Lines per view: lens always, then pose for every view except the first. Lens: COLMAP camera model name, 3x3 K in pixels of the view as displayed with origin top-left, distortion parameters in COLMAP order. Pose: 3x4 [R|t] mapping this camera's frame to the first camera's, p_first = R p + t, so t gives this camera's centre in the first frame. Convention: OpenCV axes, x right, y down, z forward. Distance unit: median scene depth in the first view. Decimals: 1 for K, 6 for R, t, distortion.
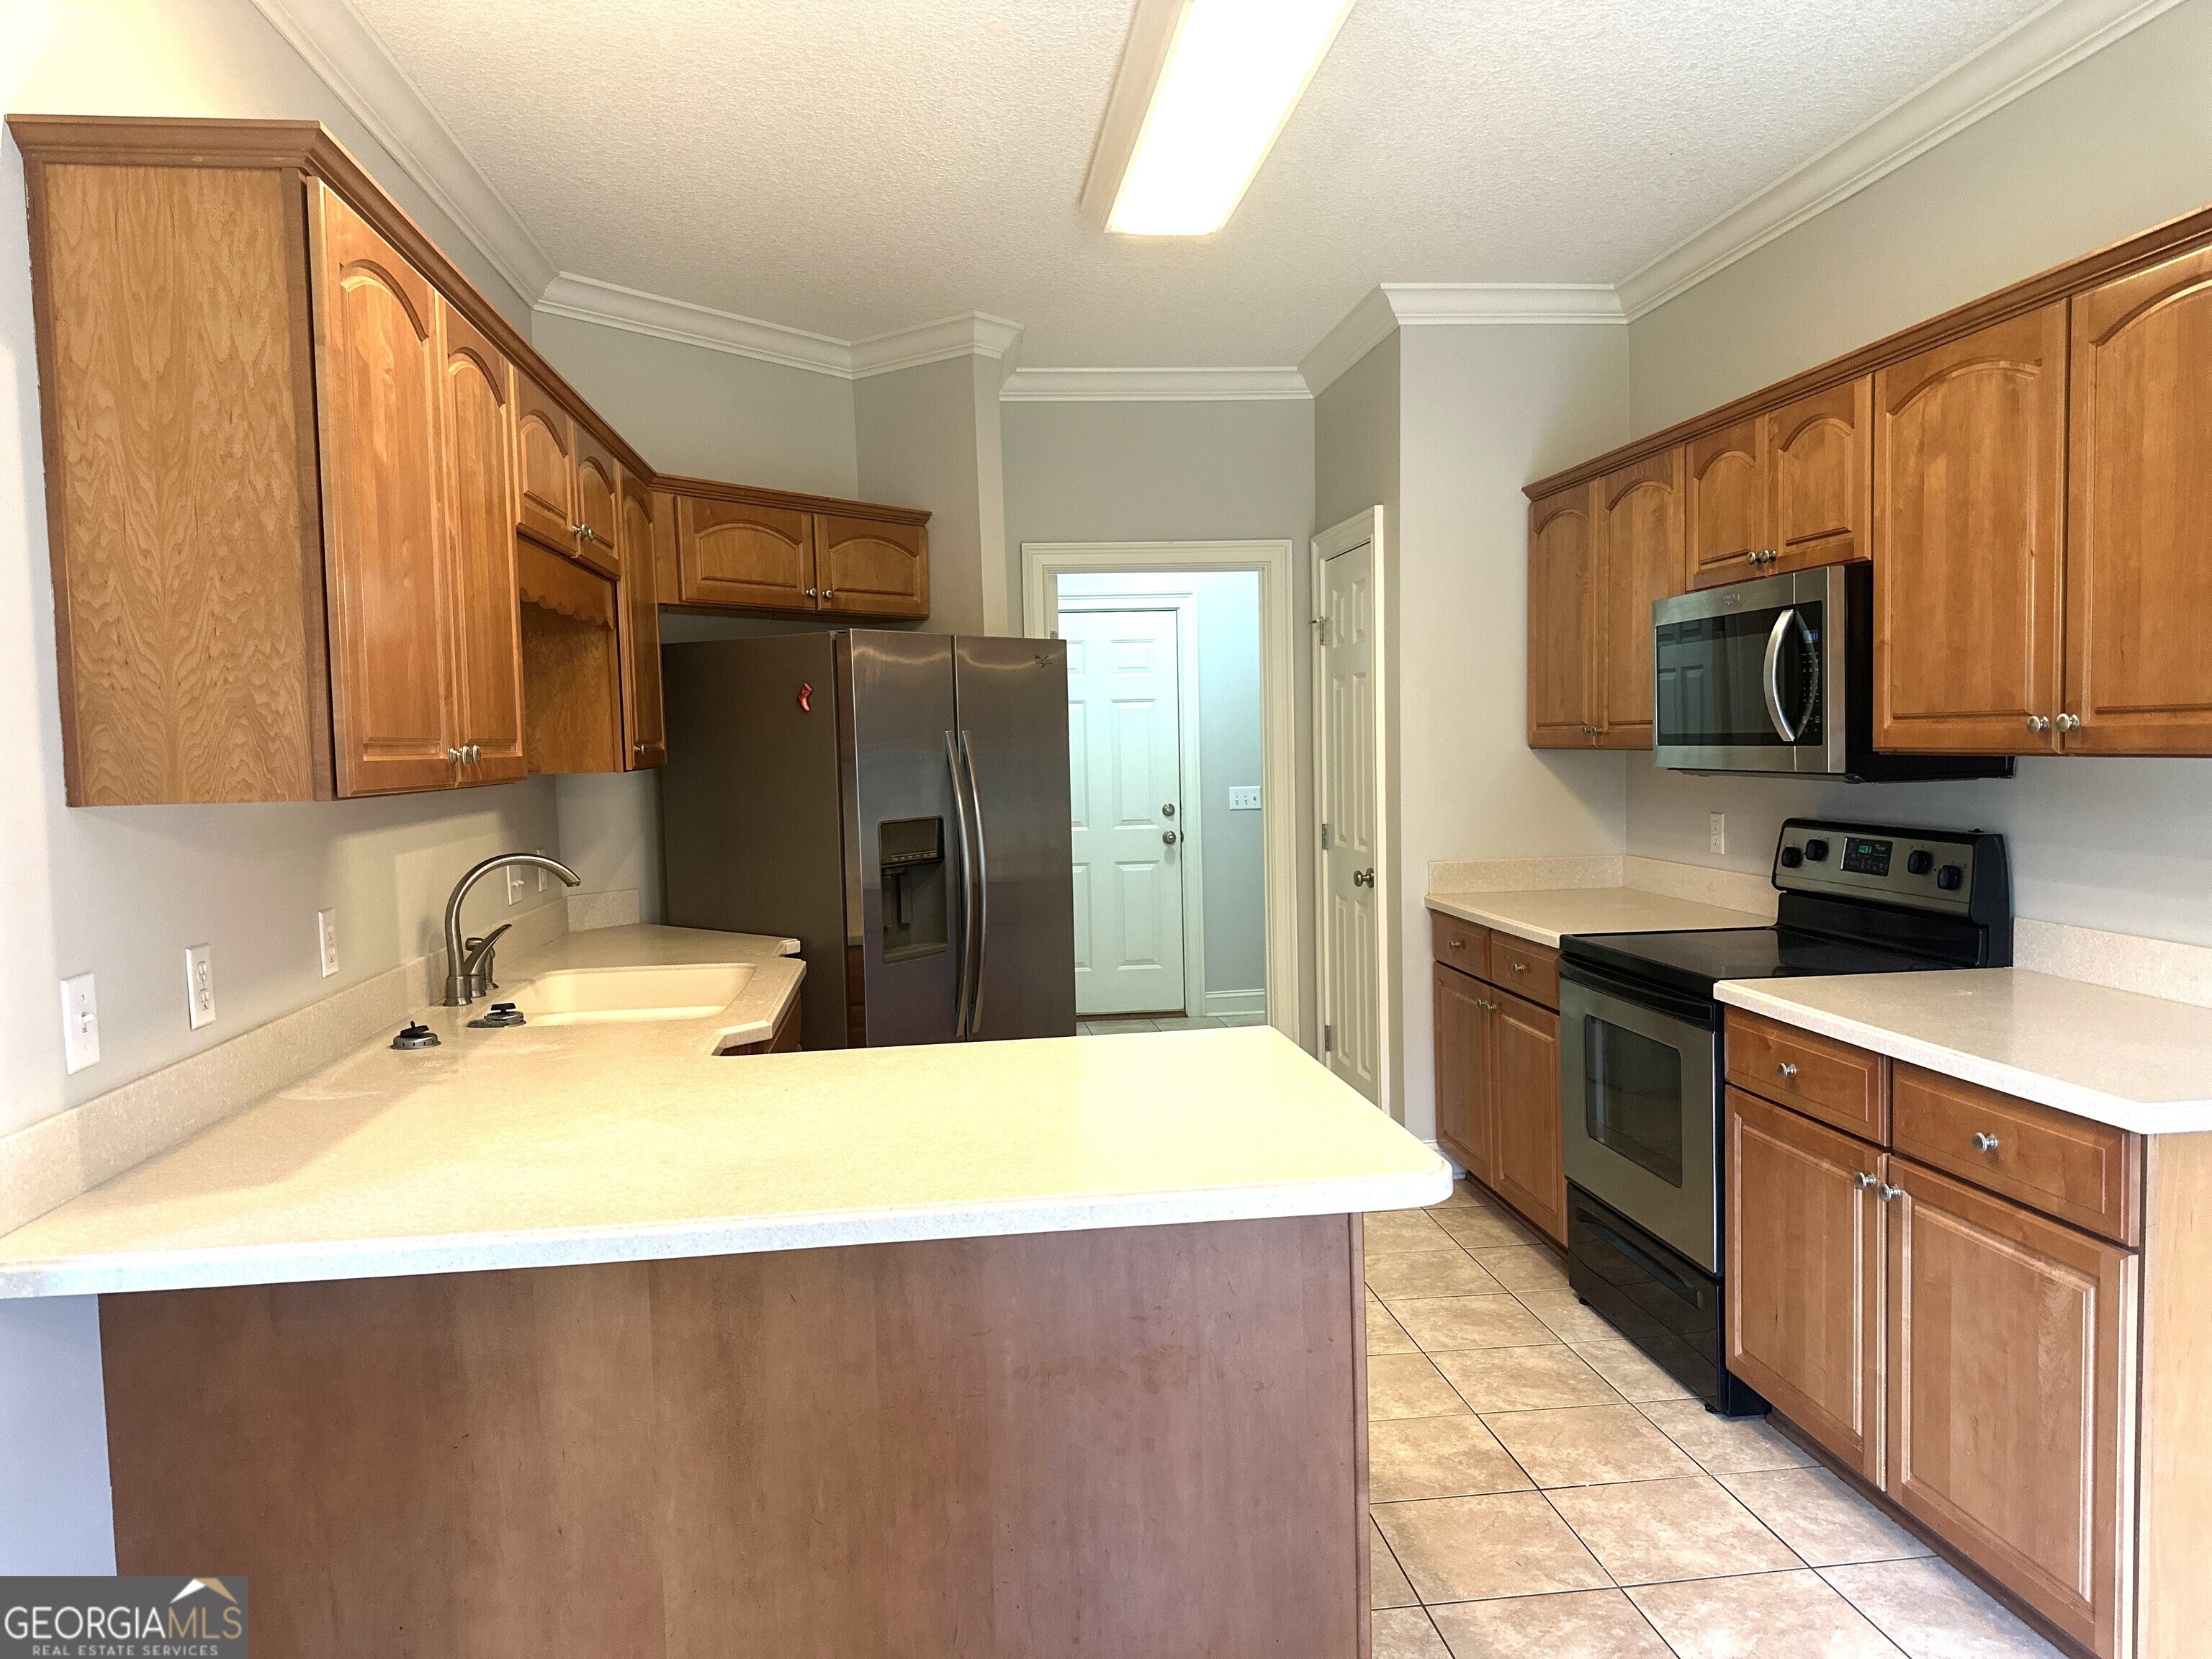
lens RADIAL K [[1547.1, 0, 1106.0], [0, 1547.1, 820.6], [0, 0, 1]] dist [0.092655, -0.023537]
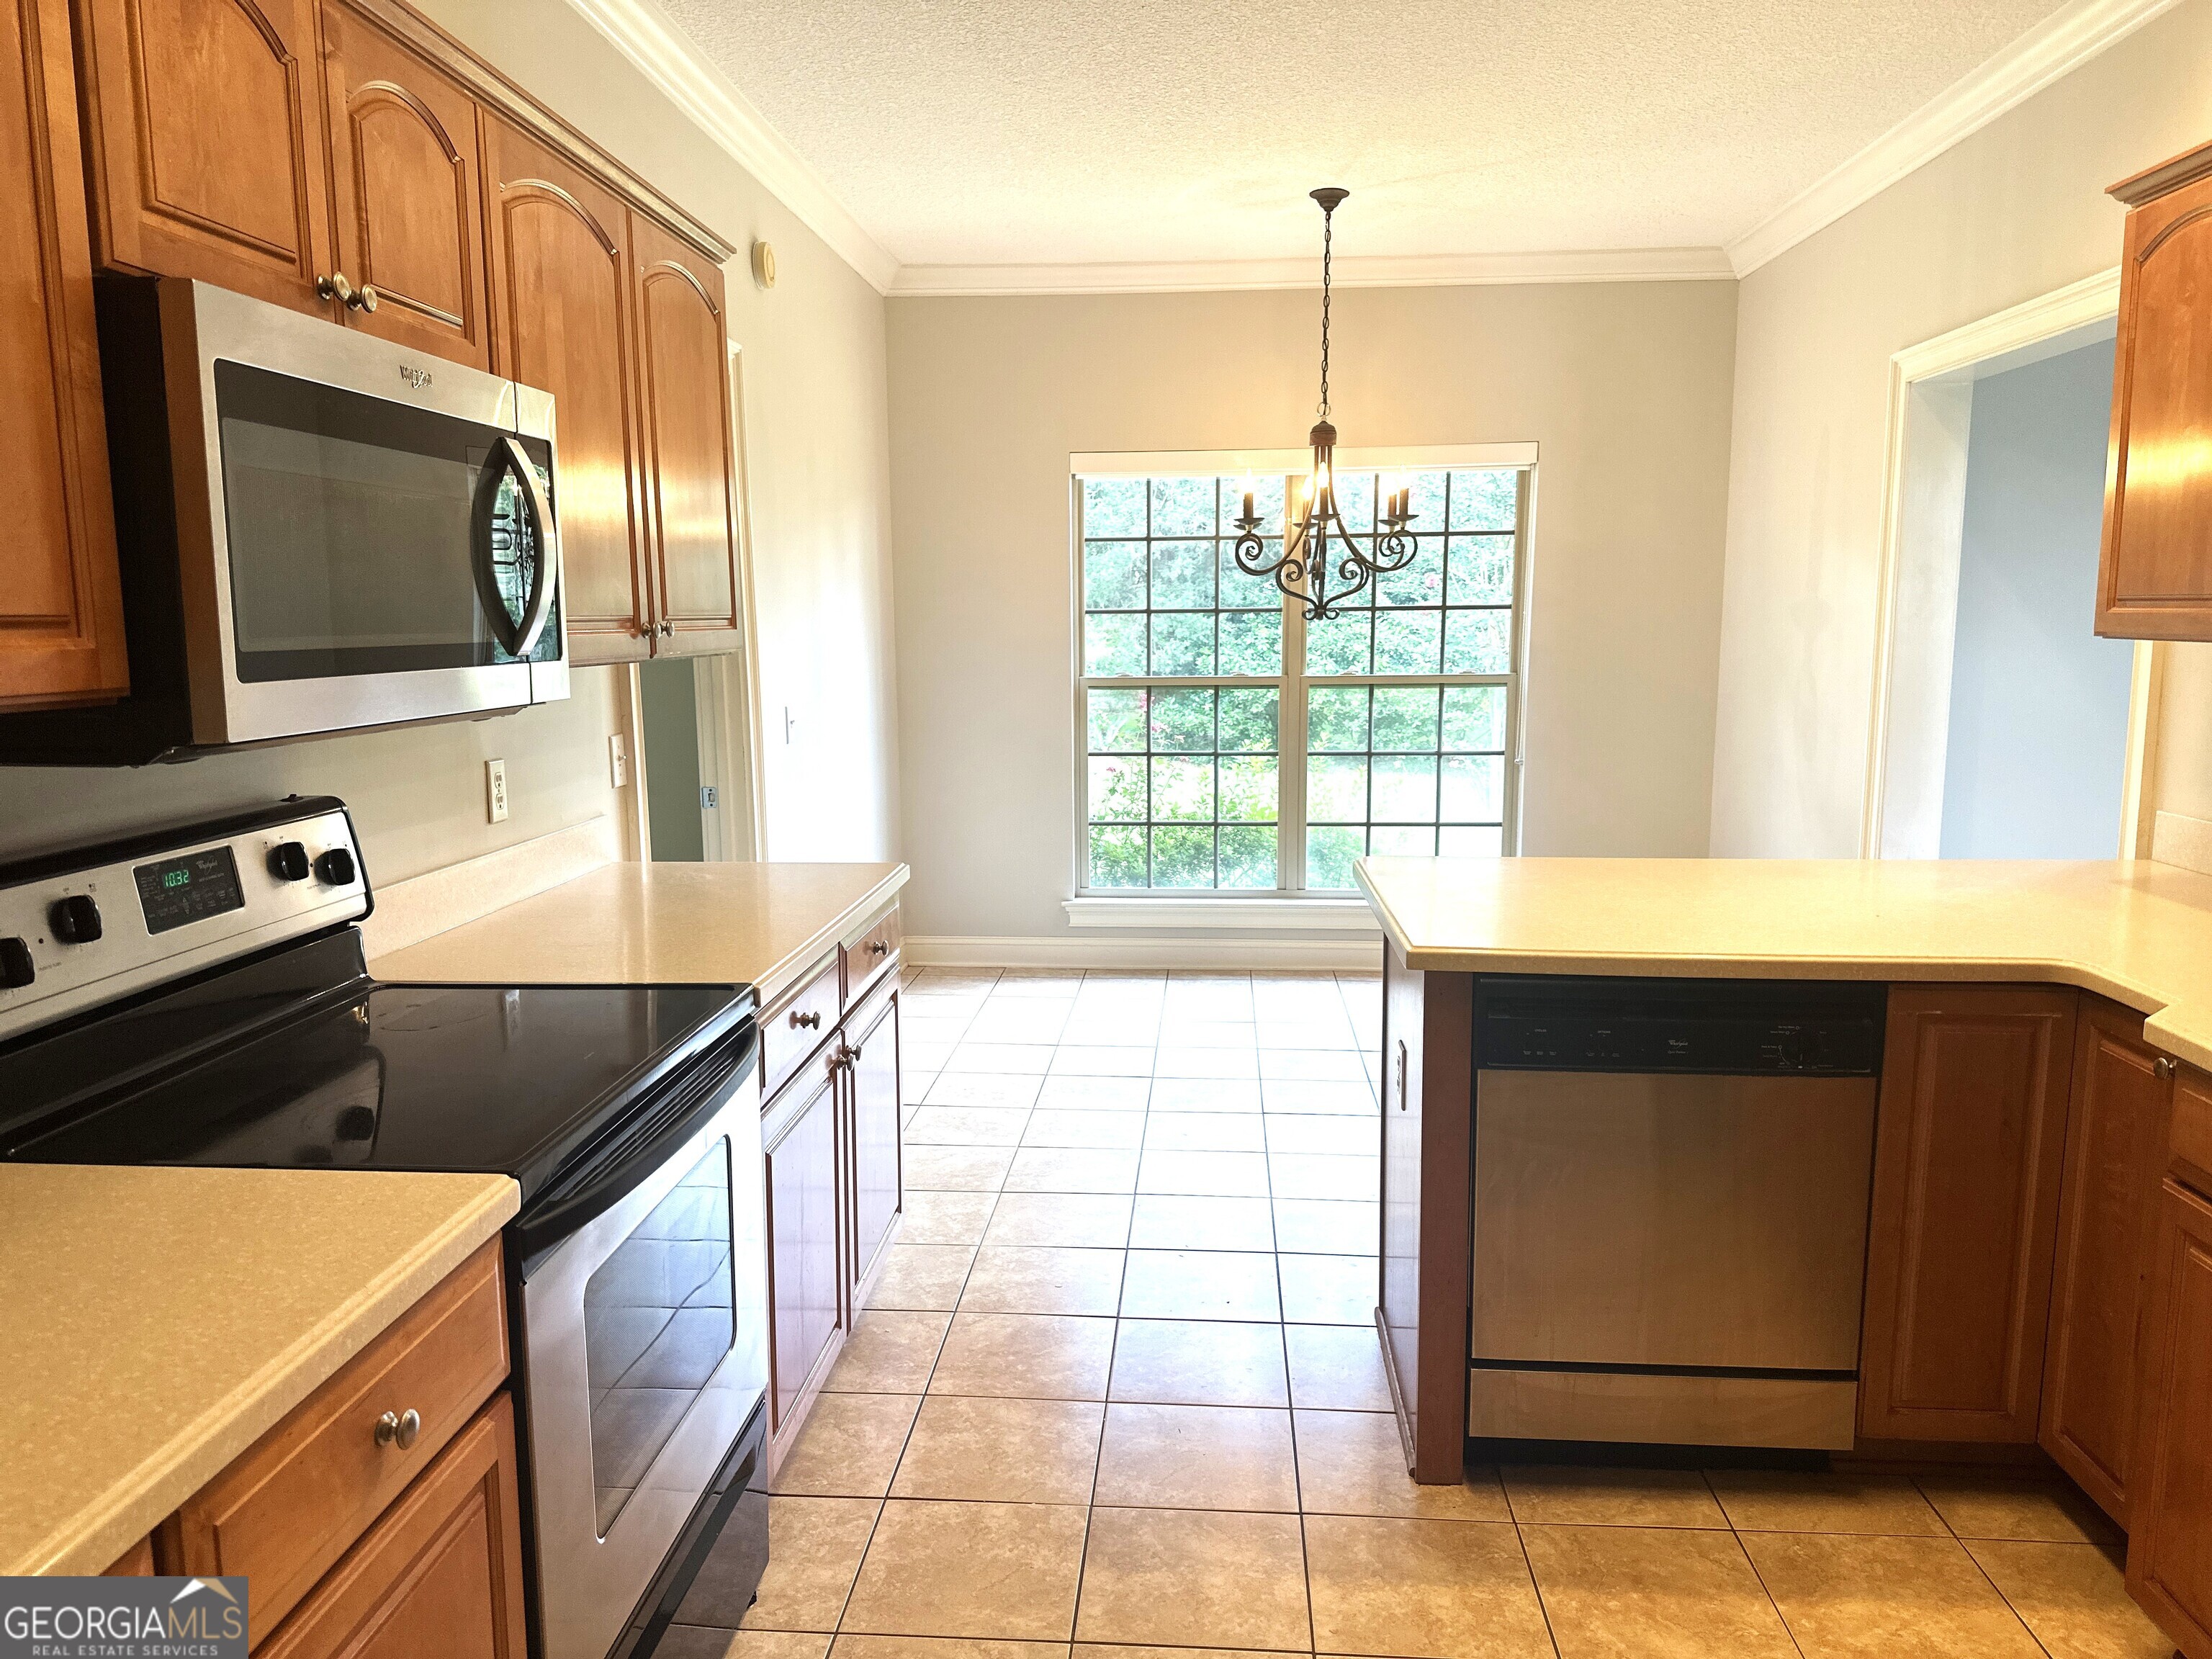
lens RADIAL K [[1547.1, 0, 1107.9], [0, 1547.1, 829.6], [0, 0, 1]] dist [0.092655, -0.023537]
pose [[-0.979195, -0.004555, 0.202869, 0.087976], [0.036361, 0.979628, 0.197500, -0.103791], [-0.199636, 0.200768, -0.959082, 1.664404]]
